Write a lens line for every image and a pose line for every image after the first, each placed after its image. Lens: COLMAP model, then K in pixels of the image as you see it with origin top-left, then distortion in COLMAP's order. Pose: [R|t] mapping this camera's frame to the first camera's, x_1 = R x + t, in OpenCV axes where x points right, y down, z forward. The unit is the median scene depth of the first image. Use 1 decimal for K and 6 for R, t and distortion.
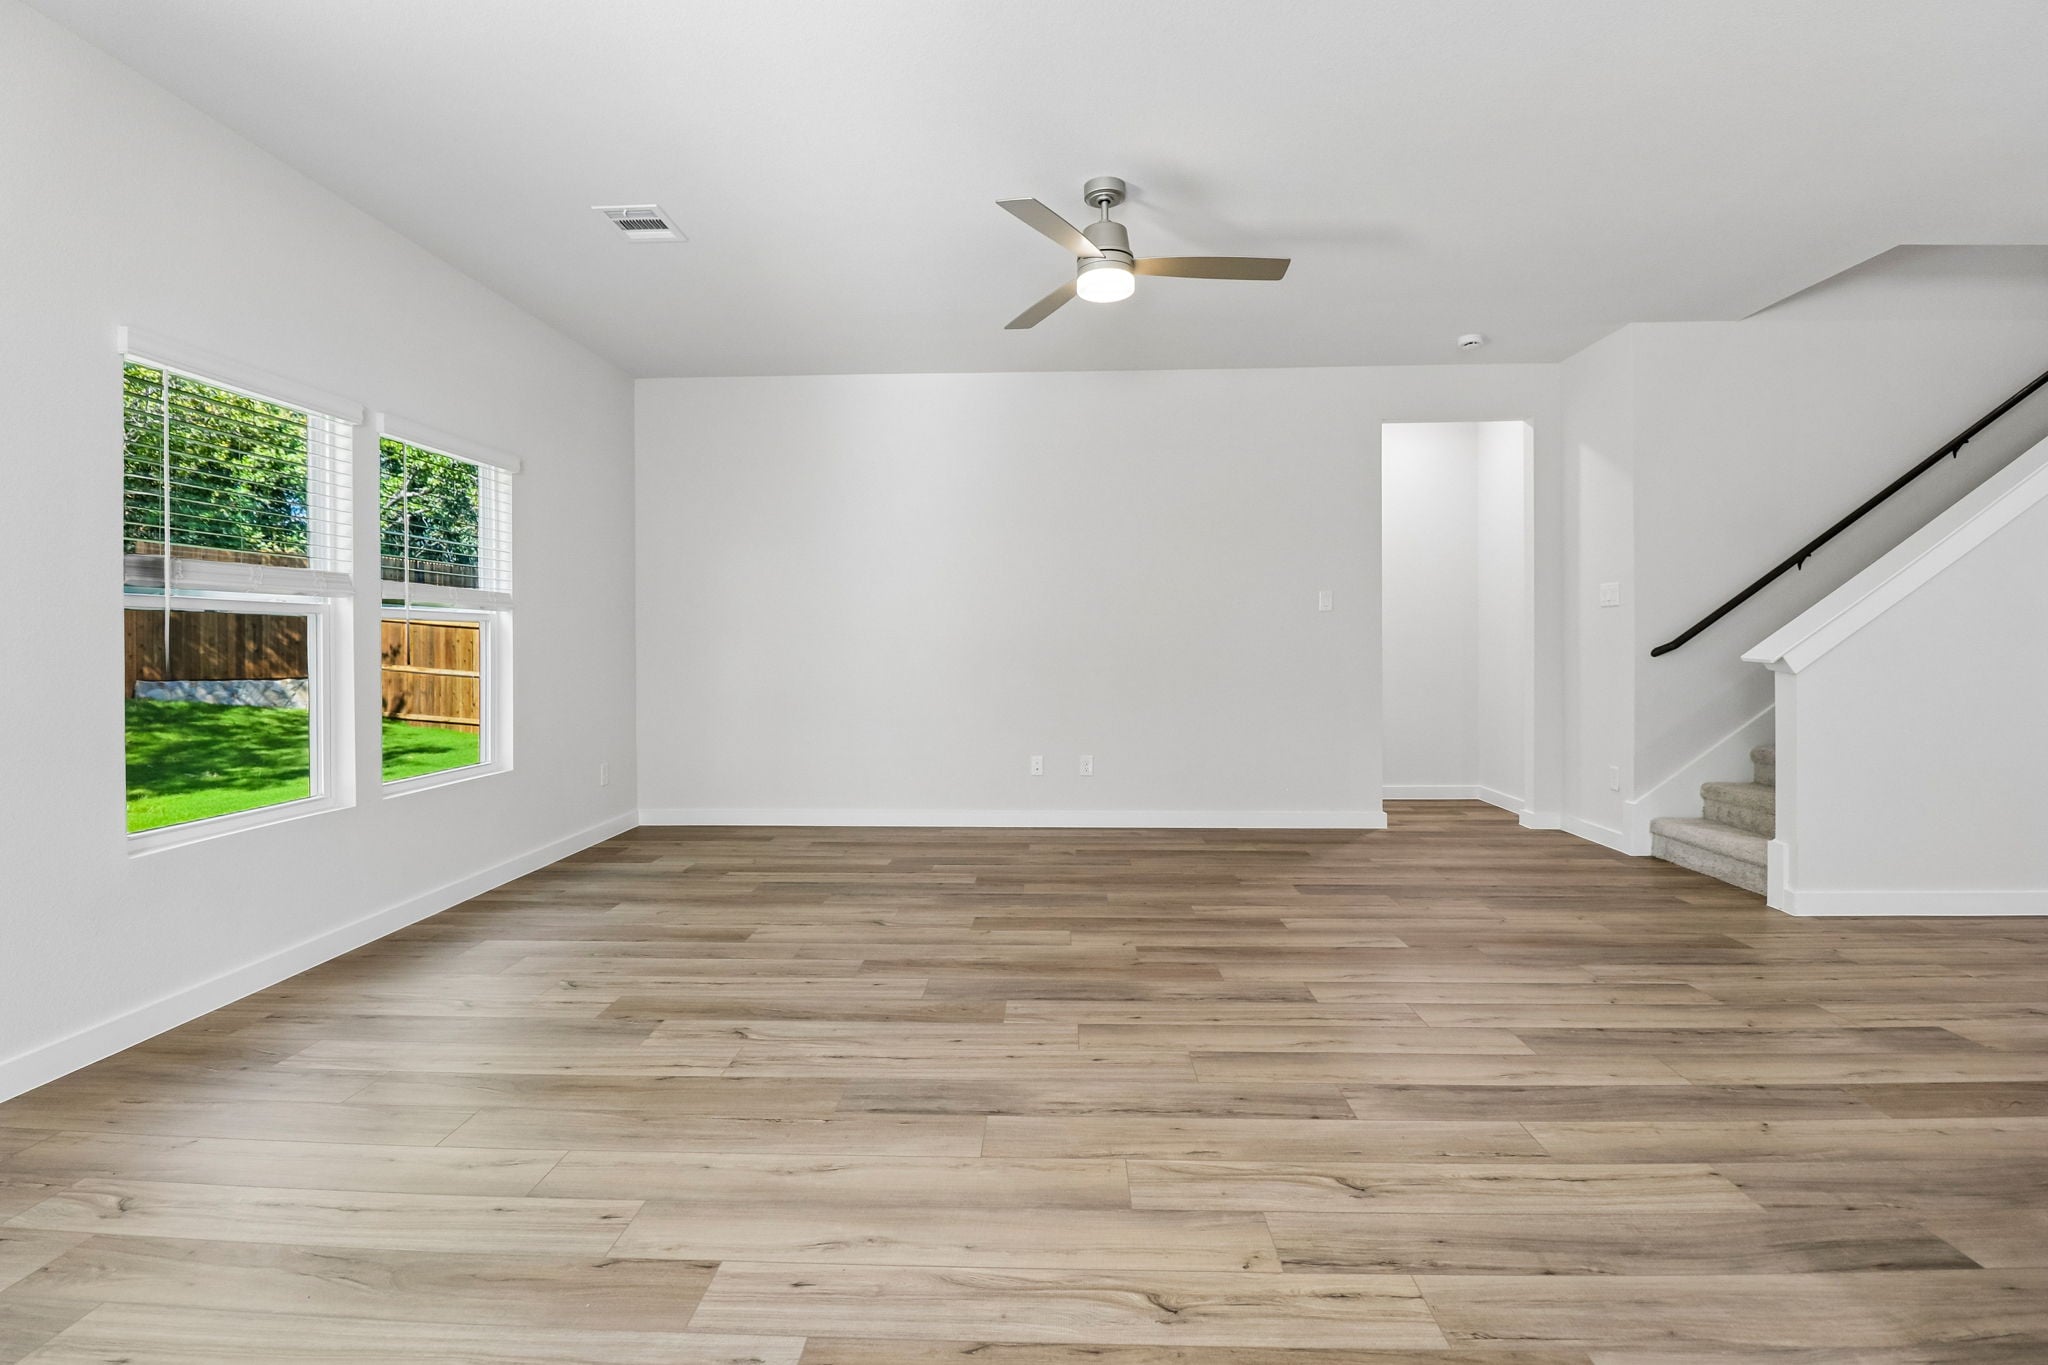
lens RADIAL K [[950.6, 0, 1009.5], [0, 950.6, 642.2], [0, 0, 1]] dist [-0.000227, -0.012273]
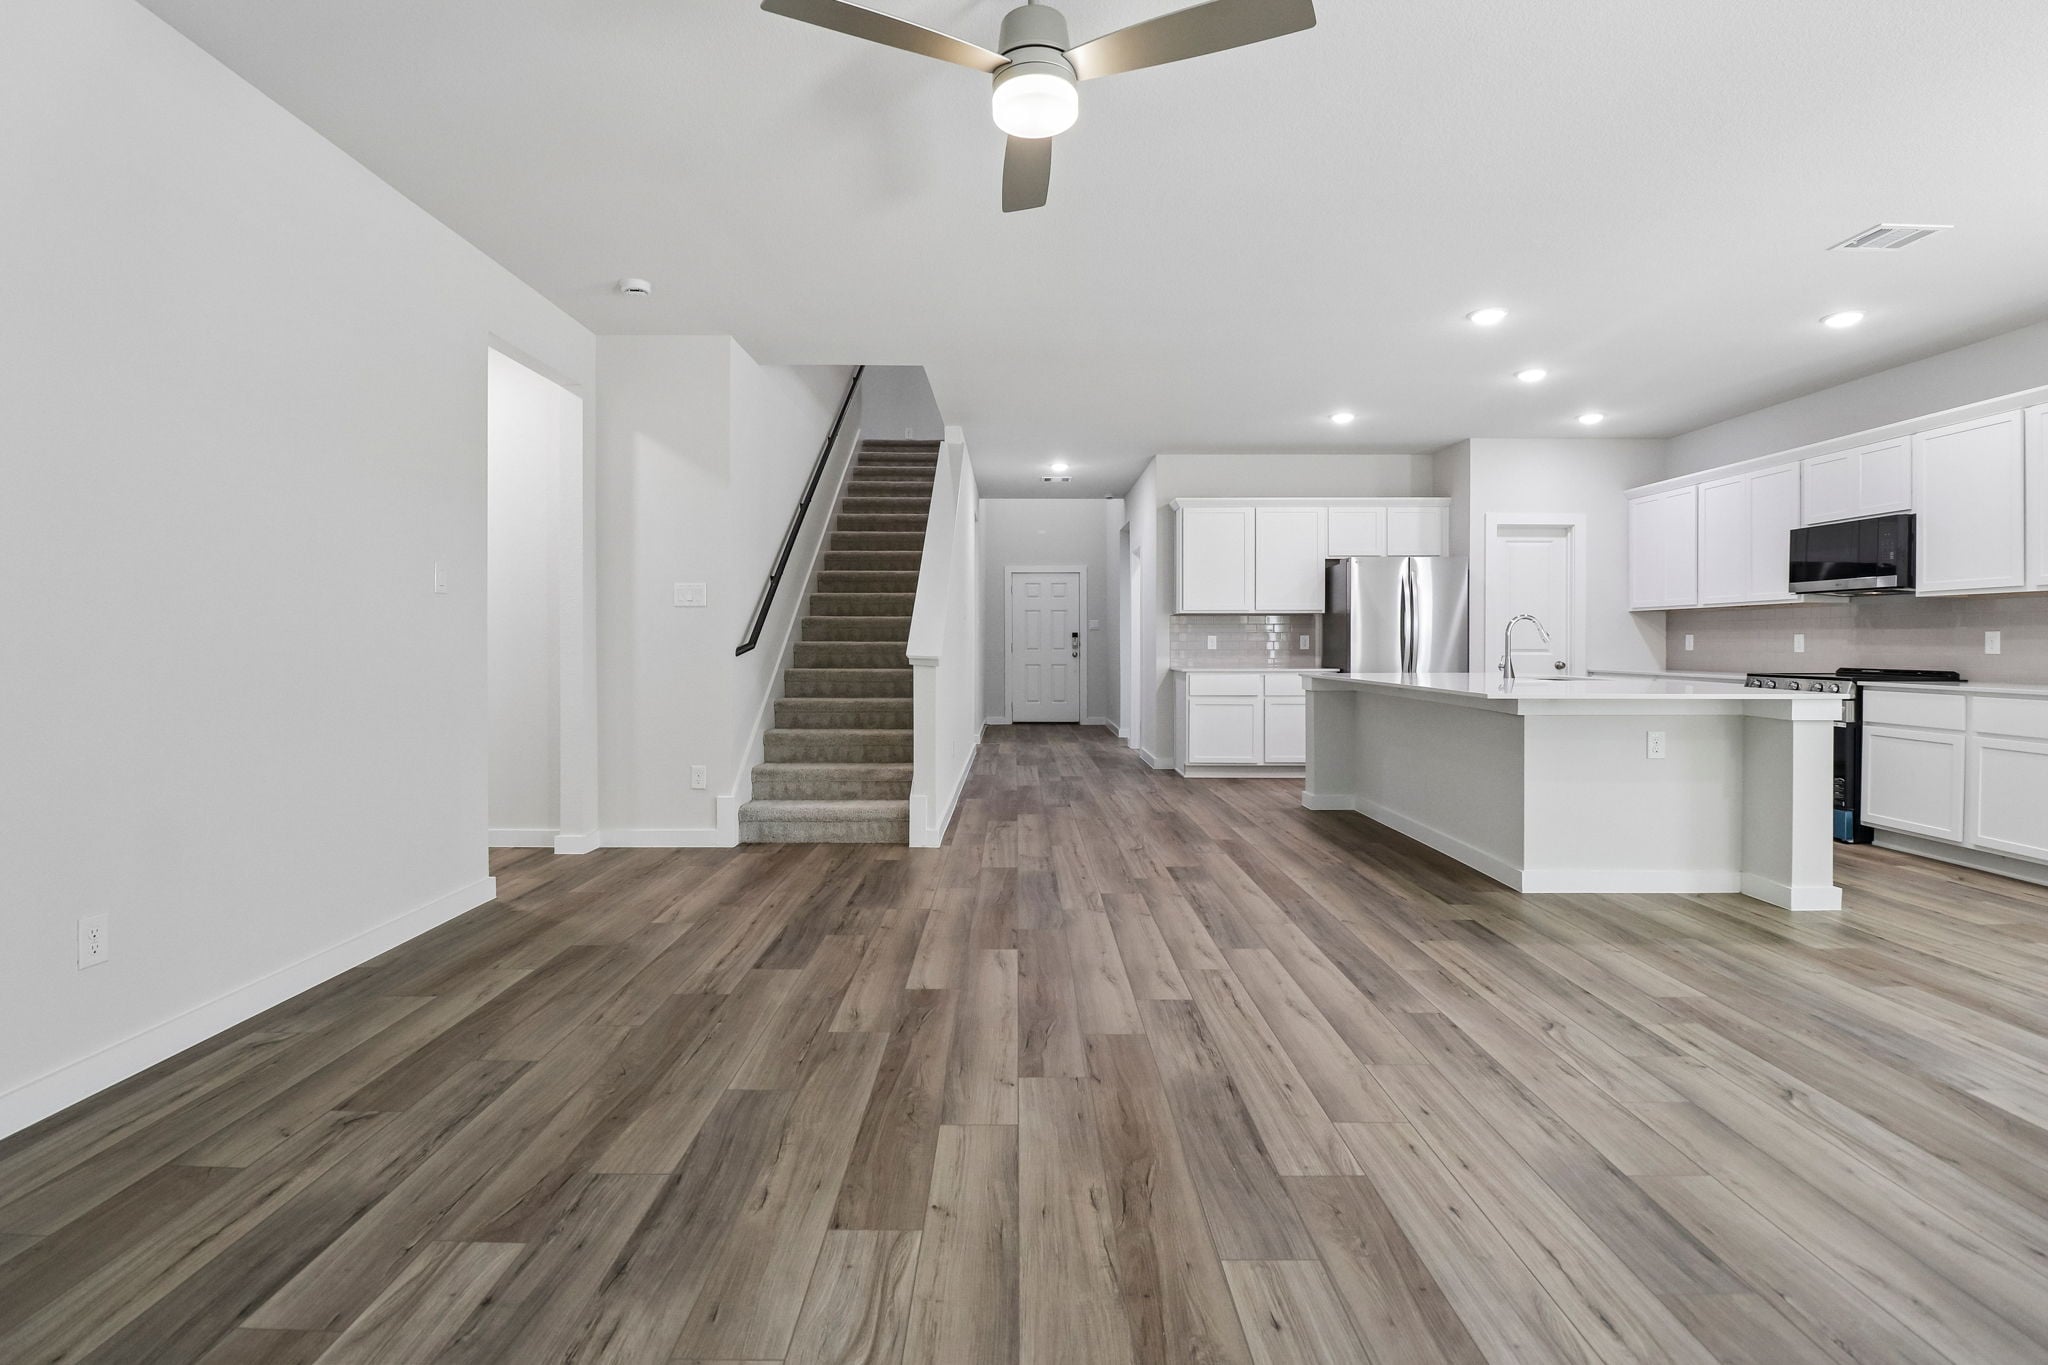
lens RADIAL K [[945.5, 0, 1023.6], [0, 945.5, 647.3], [0, 0, 1]] dist [-0.003358, -0.011369]
pose [[-0.053509, -0.002207, 0.998565, -0.686273], [-0.006200, 0.999979, 0.001878, 0.004469], [-0.998548, -0.006090, -0.053522, 1.273702]]
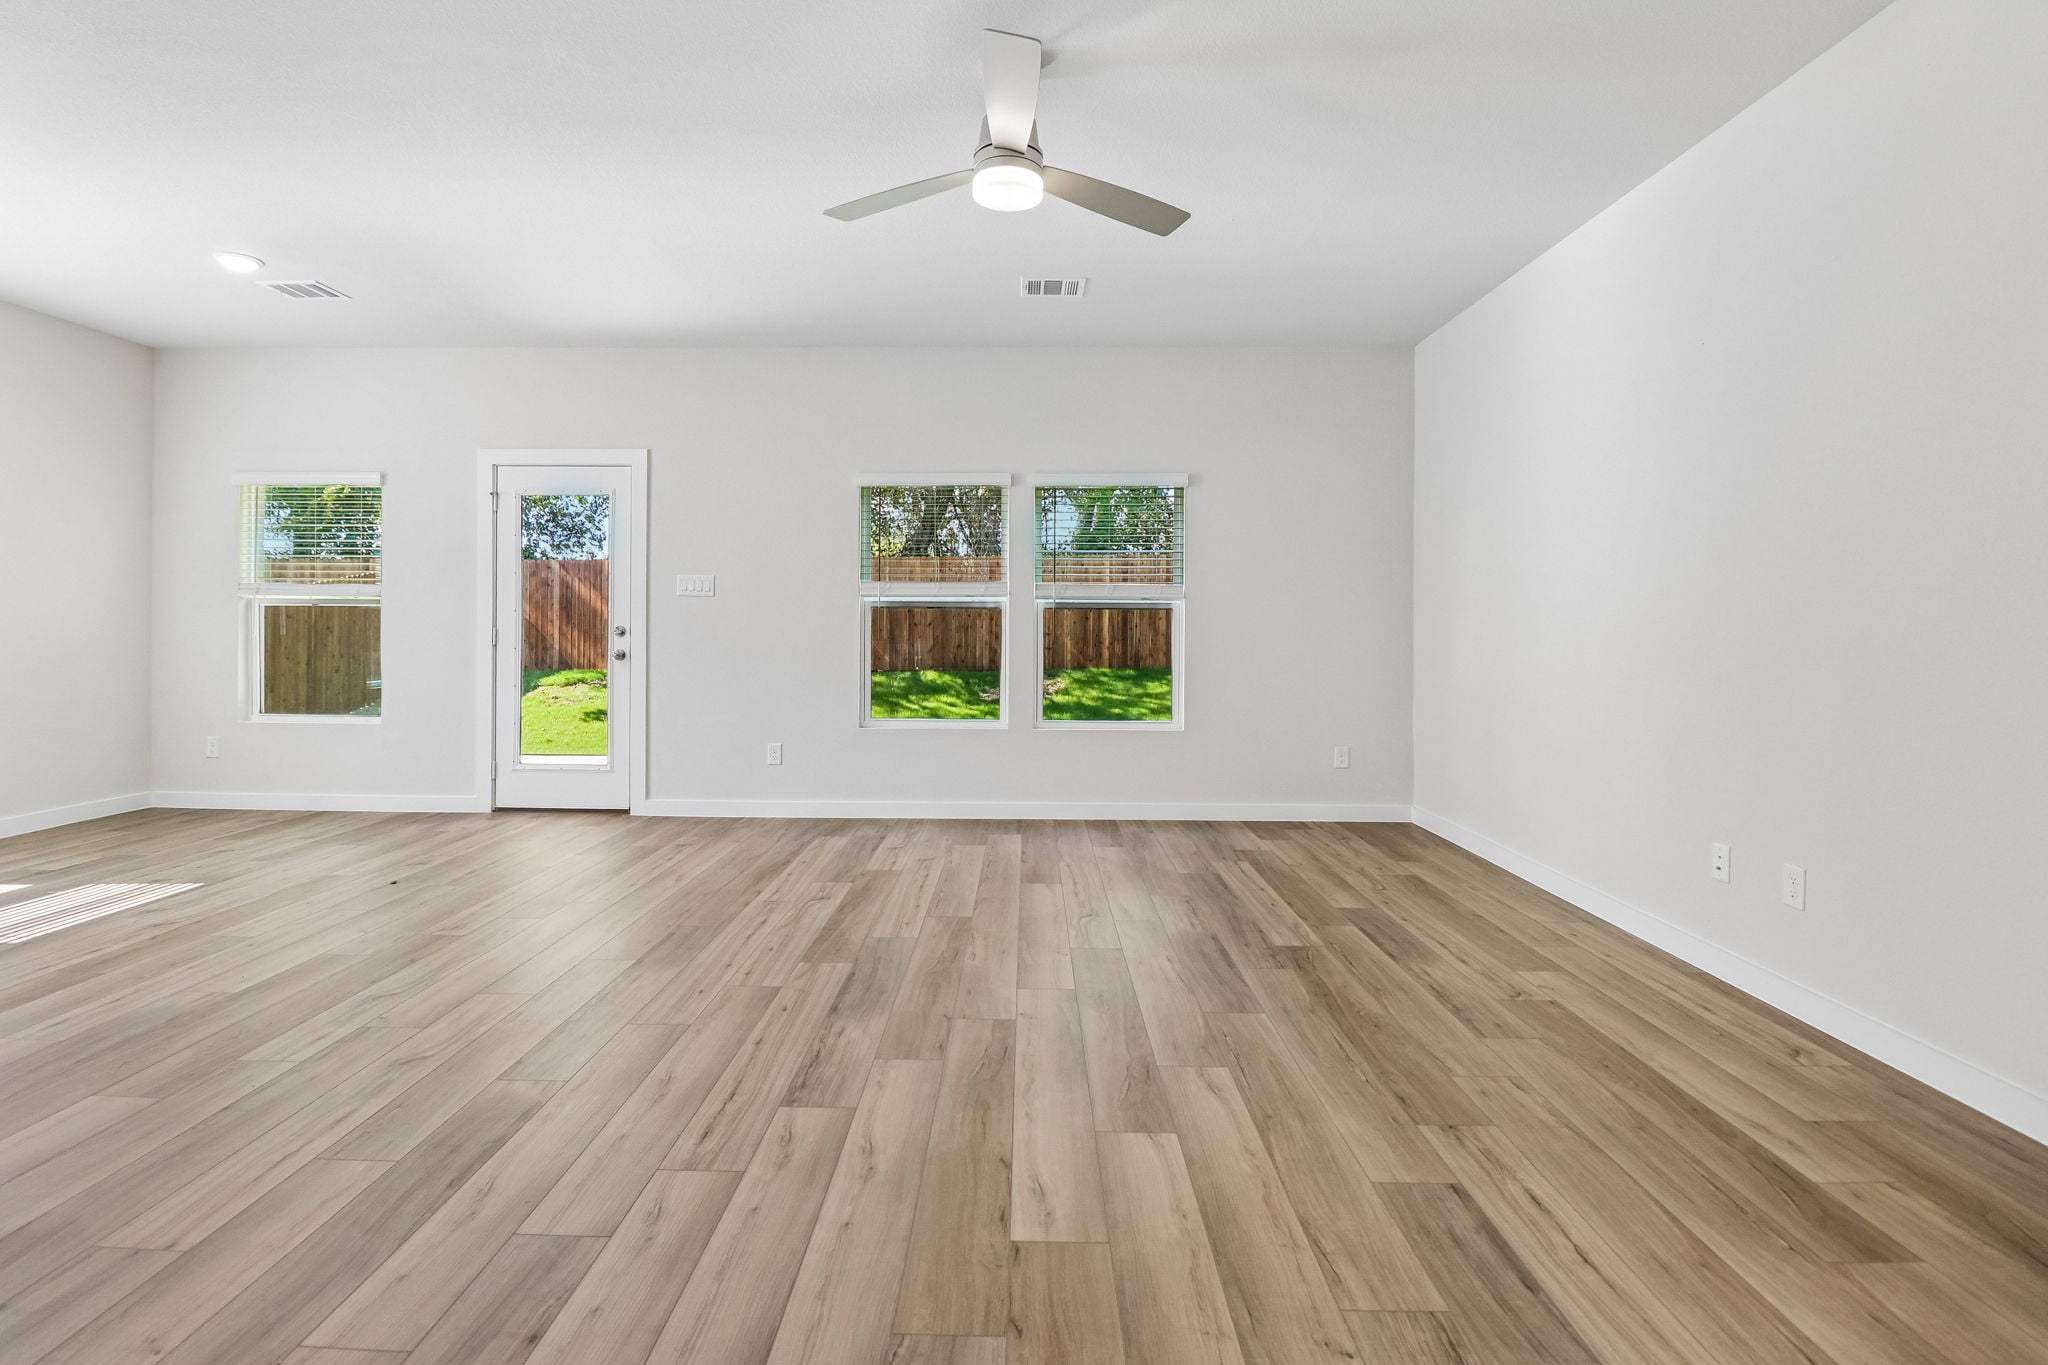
lens RADIAL K [[950.6, 0, 1009.5], [0, 950.6, 642.2], [0, 0, 1]] dist [-0.000227, -0.012273]
pose [[0.028722, 0.019730, -0.999393, 1.107479], [-0.002066, 0.999804, 0.019679, -0.004569], [0.999585, 0.001500, 0.028757, 1.195859]]
